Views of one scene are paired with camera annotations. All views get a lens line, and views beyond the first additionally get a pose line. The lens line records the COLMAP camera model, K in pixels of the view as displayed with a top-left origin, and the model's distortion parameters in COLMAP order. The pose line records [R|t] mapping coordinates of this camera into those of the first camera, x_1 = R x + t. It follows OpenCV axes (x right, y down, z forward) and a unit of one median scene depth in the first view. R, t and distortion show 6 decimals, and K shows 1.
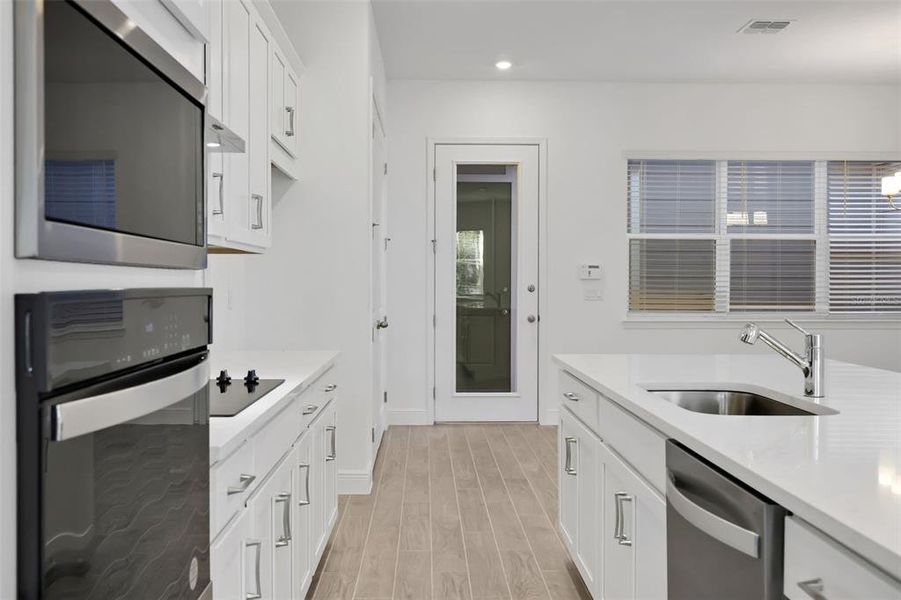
lens RADIAL K [[877.3, 0, 450.5], [0, 877.3, 300.0], [0, 0, 1]] dist [-0.003911, -0.001658]
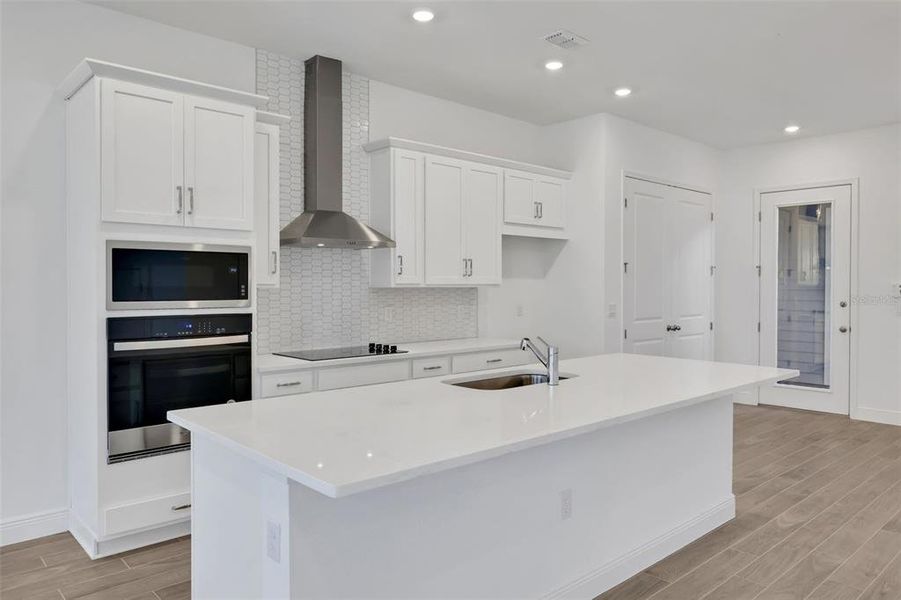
lens RADIAL K [[620.8, 0, 440.7], [0, 620.8, 300.4], [0, 0, 1]] dist [0.000878, -0.000154]
pose [[0.643530, 0.016173, -0.765250, 0.392073], [-0.013589, 0.999861, 0.009704, -0.019368], [0.765301, 0.004154, 0.643660, 0.028293]]
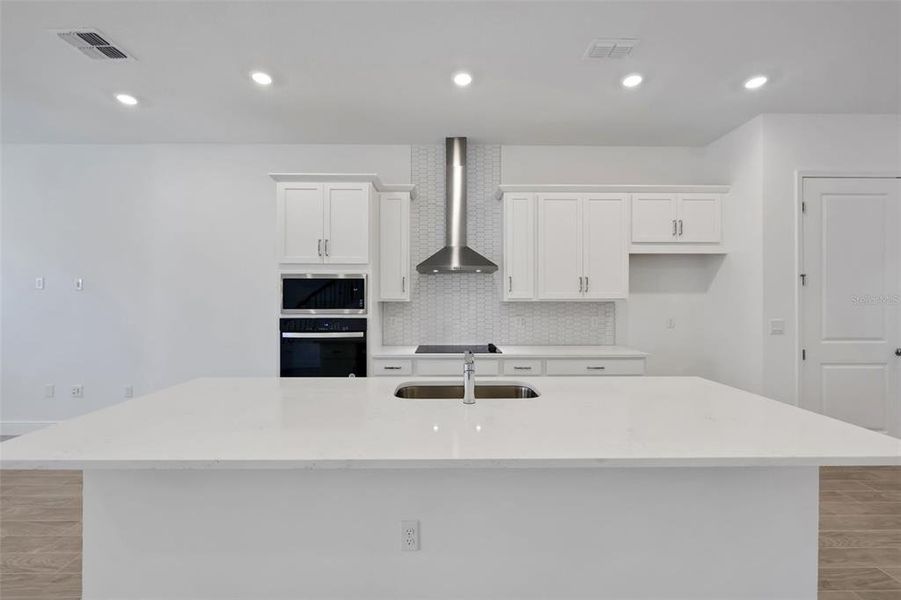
lens RADIAL K [[378.5, 0, 448.4], [0, 378.5, 301.9], [0, 0, 1]] dist [0.000798, 0.000207]
pose [[-0.015526, 0.003748, -0.999872, 0.373619], [-0.019761, 0.999797, 0.004054, -0.025494], [0.999684, 0.019822, -0.015449, 0.323299]]
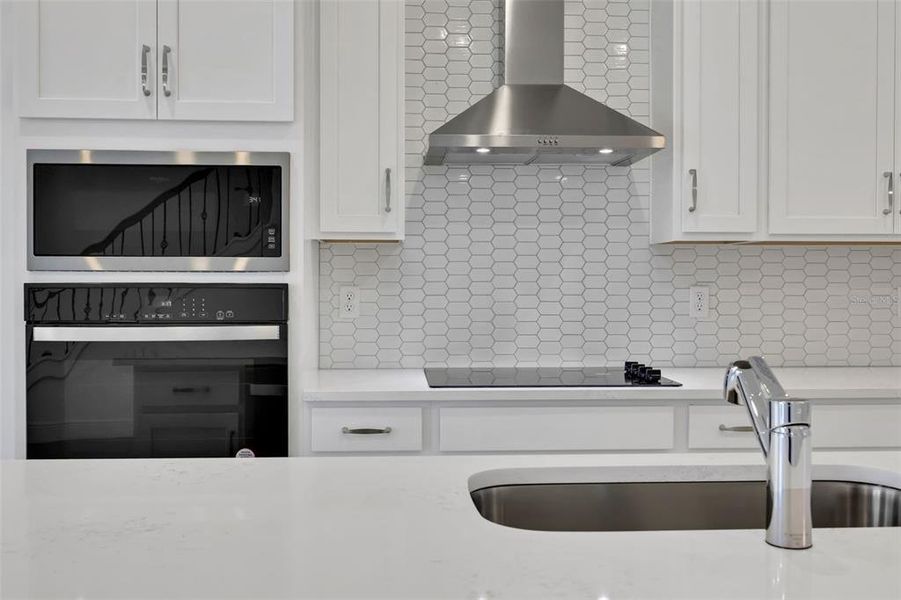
lens RADIAL K [[877.3, 0, 450.5], [0, 877.3, 300.0], [0, 0, 1]] dist [-0.003911, -0.001658]
pose [[0.035497, 0.021642, -0.999135, 0.280213], [-0.021004, 0.999561, 0.020905, -0.005201], [0.999149, 0.020243, 0.035936, 0.273222]]
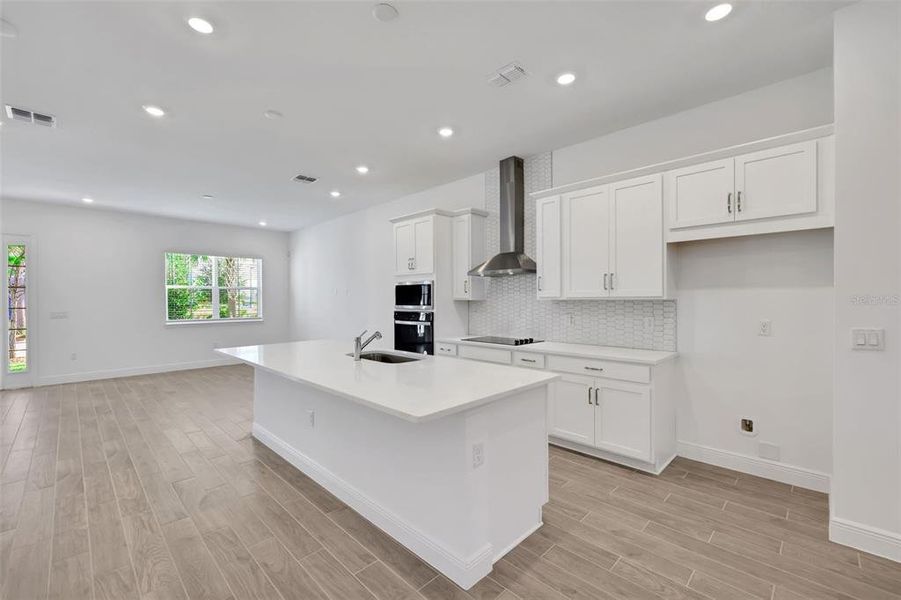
lens RADIAL K [[378.5, 0, 448.4], [0, 378.5, 301.9], [0, 0, 1]] dist [0.000798, 0.000207]
pose [[-0.723110, 0.003922, -0.690722, 0.339774], [-0.011505, 0.999777, 0.017722, -0.030646], [0.690637, 0.020762, -0.722903, 0.680349]]
